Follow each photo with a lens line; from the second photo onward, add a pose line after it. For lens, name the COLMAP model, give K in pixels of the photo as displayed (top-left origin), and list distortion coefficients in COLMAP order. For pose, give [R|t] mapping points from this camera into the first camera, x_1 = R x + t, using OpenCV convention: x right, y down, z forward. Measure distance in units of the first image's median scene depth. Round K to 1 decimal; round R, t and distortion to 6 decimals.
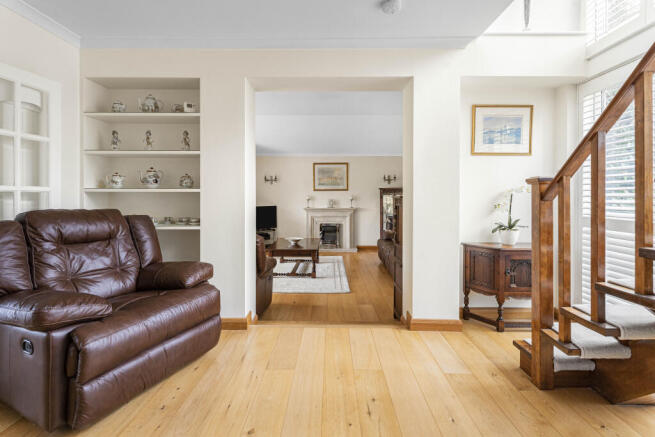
lens RADIAL K [[314.2, 0, 329.7], [0, 314.2, 197.4], [0, 0, 1]] dist [0.003470, 0.000651]
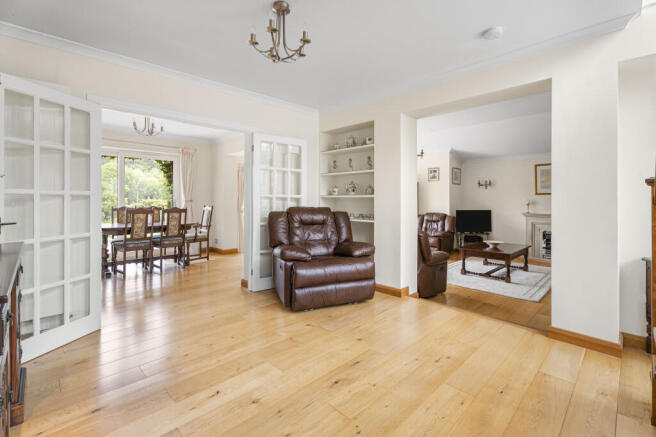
lens RADIAL K [[295.6, 0, 326.0], [0, 295.6, 200.3], [0, 0, 1]] dist [0.000024, 0.000025]
pose [[0.702934, 0.000484, -0.711255, 0.431203], [-0.004293, 0.999984, -0.003562, 0.003476], [0.711242, 0.005557, 0.702925, -0.140632]]
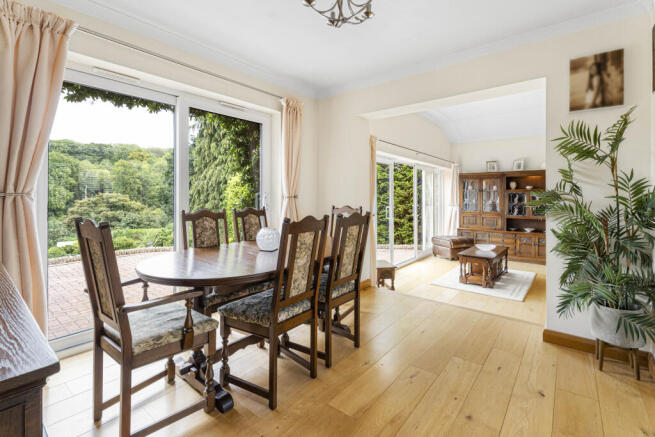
lens RADIAL K [[300.3, 0, 325.7], [0, 300.3, 195.0], [0, 0, 1]] dist [0.000198, 0.000093]
pose [[0.778961, 0.001221, -0.627072, -4.072622], [-0.005135, 0.999977, -0.004431, -0.006944], [0.627052, 0.006671, 0.778949, -0.289189]]
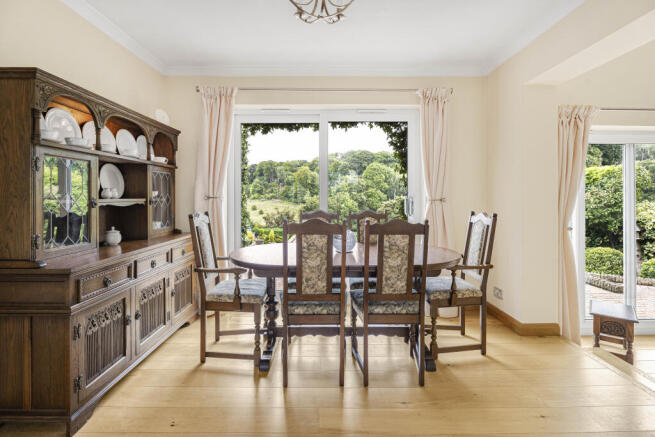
lens RADIAL K [[323.1, 0, 329.2], [0, 323.1, 197.7], [0, 0, 1]] dist [-0.000743, -0.000406]
pose [[0.010692, 0.003140, -0.999938, -3.241466], [-0.005708, 0.999979, 0.003079, -0.024690], [0.999927, 0.005675, 0.010710, 1.227980]]
